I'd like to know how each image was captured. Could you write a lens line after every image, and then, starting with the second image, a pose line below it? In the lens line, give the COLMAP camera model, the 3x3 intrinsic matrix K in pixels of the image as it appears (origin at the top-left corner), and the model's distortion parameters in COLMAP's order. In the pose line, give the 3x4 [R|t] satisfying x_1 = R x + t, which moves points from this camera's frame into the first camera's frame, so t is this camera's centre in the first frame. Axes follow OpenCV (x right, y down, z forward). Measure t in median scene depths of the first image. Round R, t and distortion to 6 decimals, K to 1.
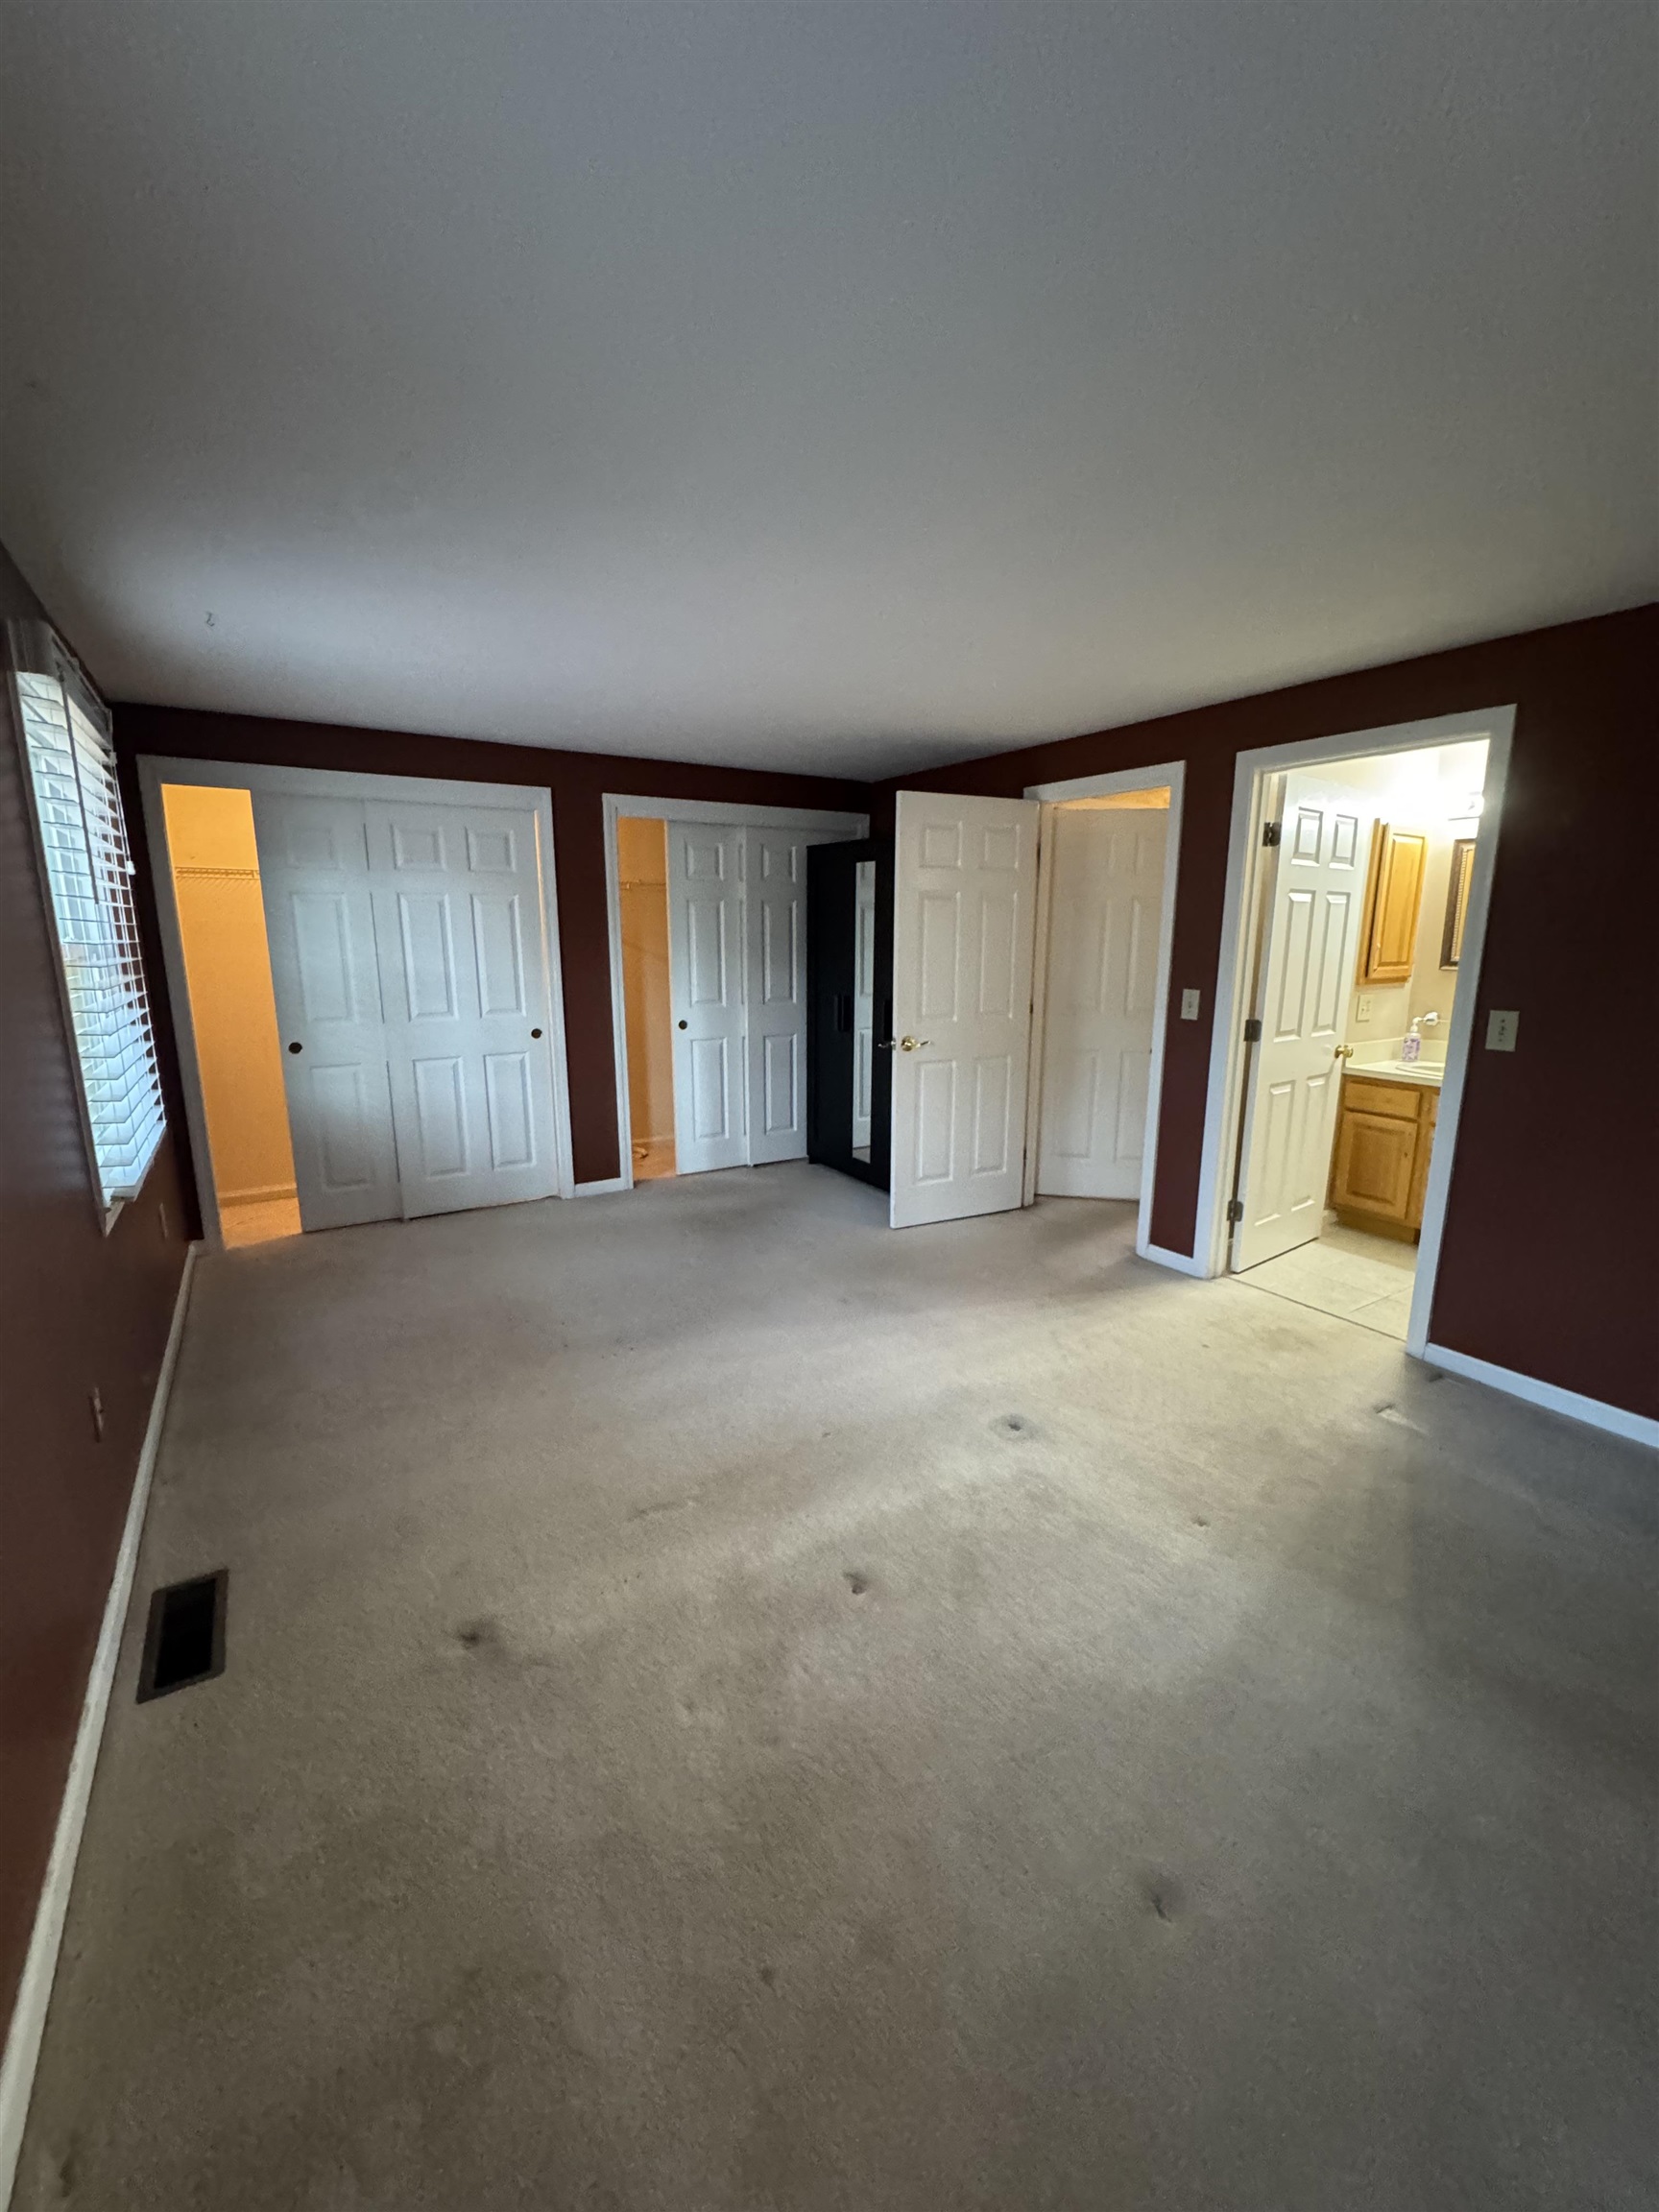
lens RADIAL K [[891.9, 0, 828.0], [0, 891.9, 1107.9], [0, 0, 1]] dist [-0.002921, -0.000351]
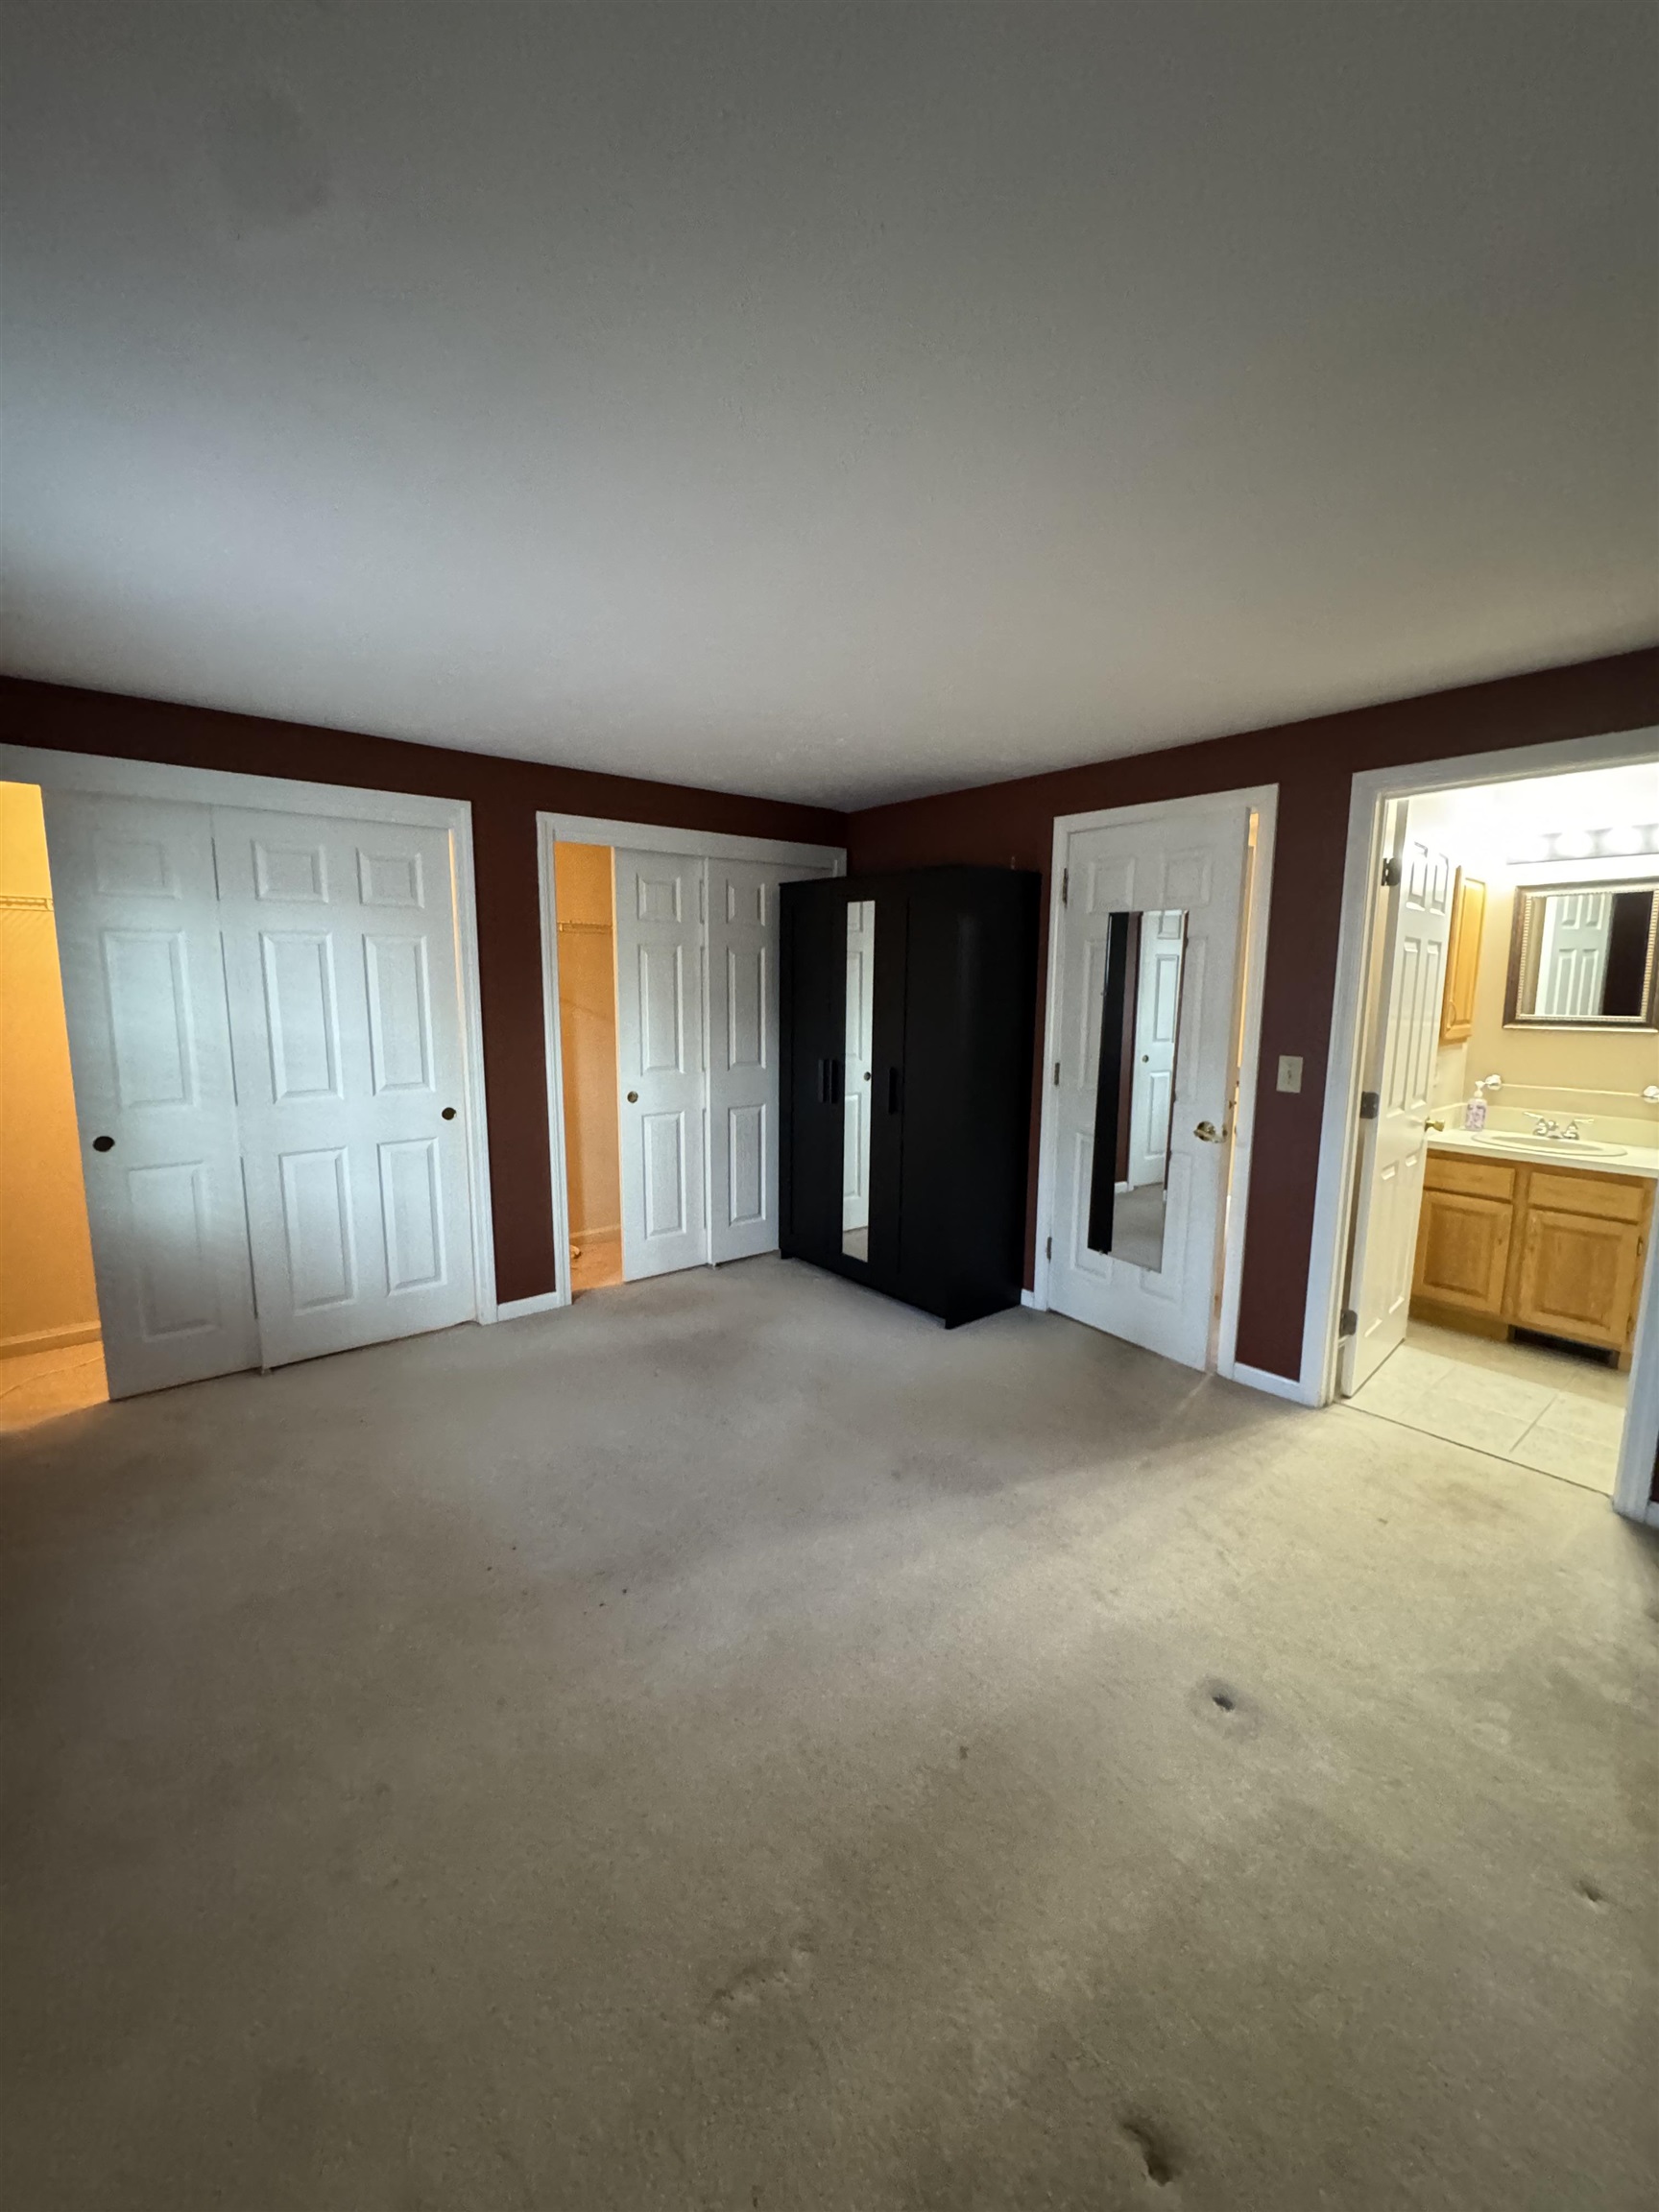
lens RADIAL K [[891.9, 0, 830.0], [0, 891.9, 1104.8], [0, 0, 1]] dist [-0.002921, -0.000351]
pose [[0.991280, -0.014620, 0.130957, -0.109645], [0.022031, 0.998226, -0.055321, -0.044944], [-0.129916, 0.057724, 0.989843, 0.209060]]
